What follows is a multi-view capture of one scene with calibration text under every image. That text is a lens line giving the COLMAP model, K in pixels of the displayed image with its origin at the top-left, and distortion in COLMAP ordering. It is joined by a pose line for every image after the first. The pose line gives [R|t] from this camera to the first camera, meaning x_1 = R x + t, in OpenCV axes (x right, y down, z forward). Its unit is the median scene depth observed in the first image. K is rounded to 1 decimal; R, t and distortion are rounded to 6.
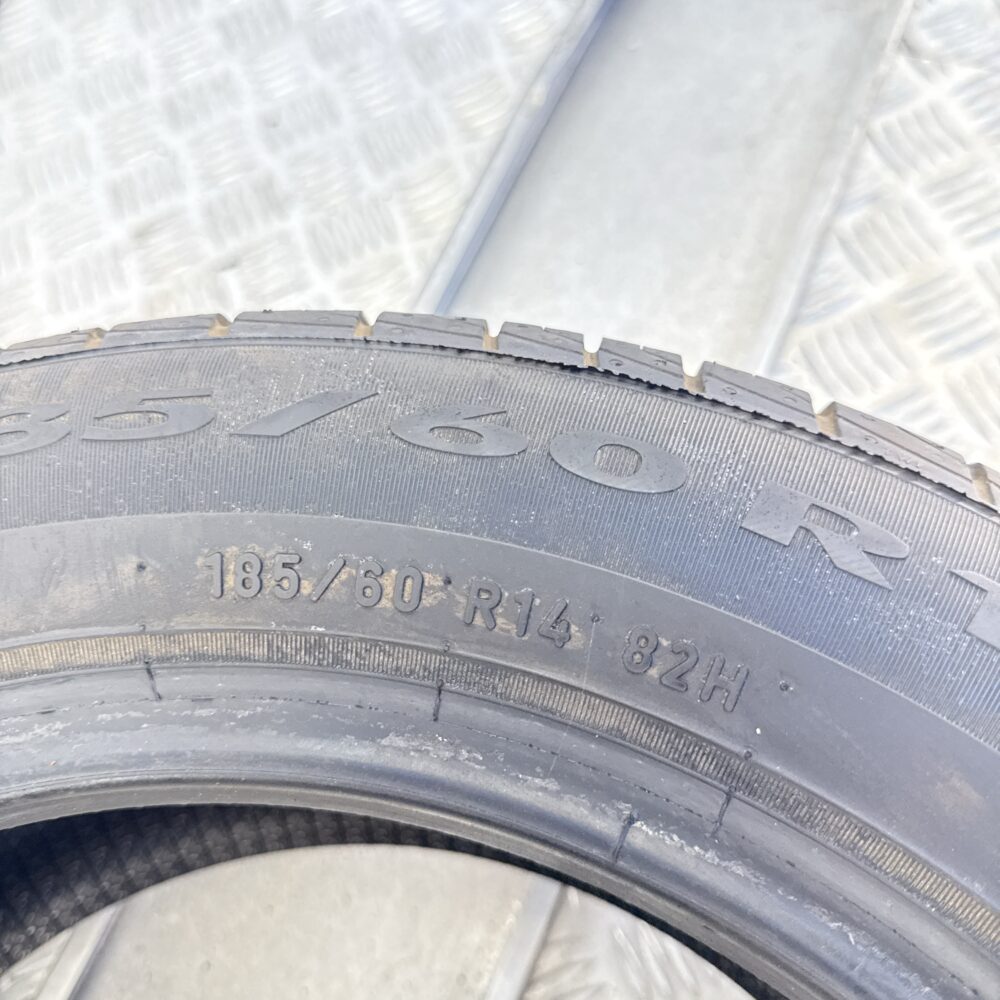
lens RADIAL K [[879.0, 0, 500.0], [0, 879.0, 500.0], [0, 0, 1]] dist [-0.012647, -0.023076]
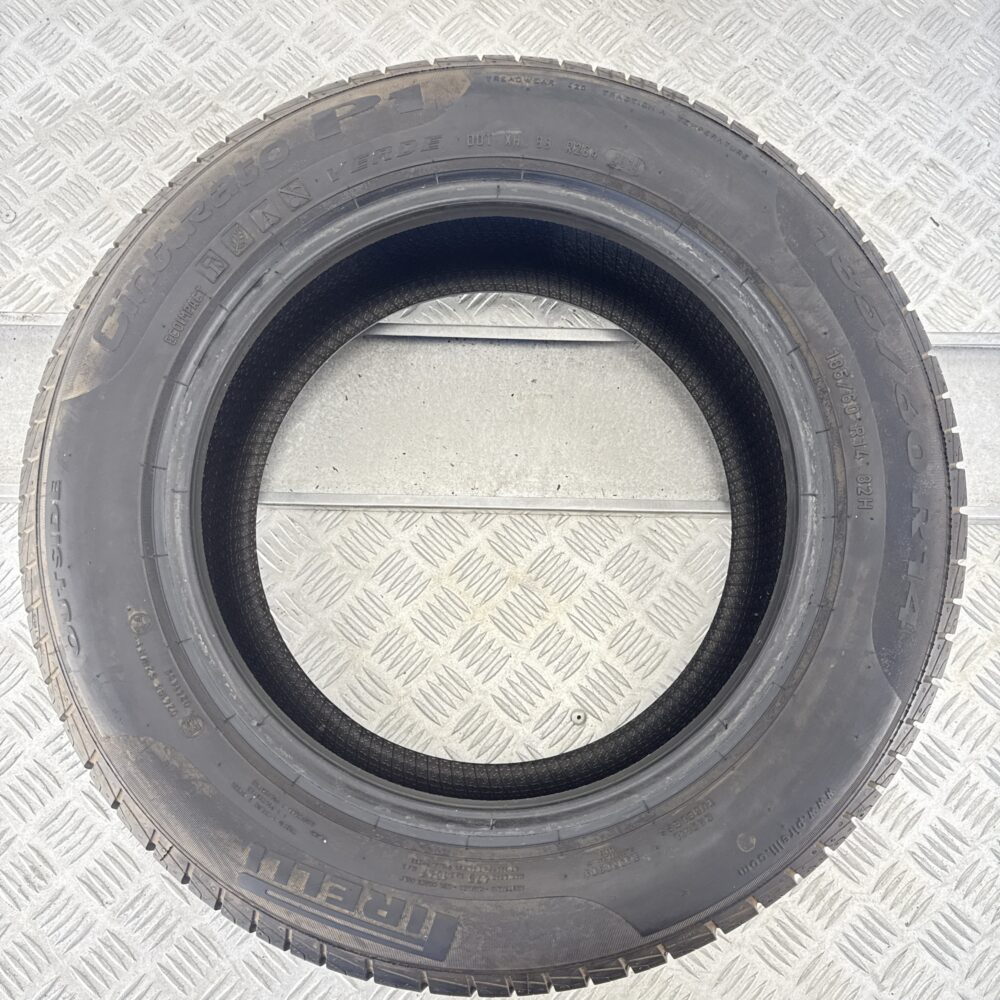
lens RADIAL K [[879.0, 0, 500.0], [0, 879.0, 500.0], [0, 0, 1]] dist [-0.012647, -0.023076]
pose [[0.390445, 0.919374, -0.048001, -0.148938], [-0.858097, 0.382318, 0.342785, 0.236951], [0.333500, -0.092649, 0.938187, -2.583315]]
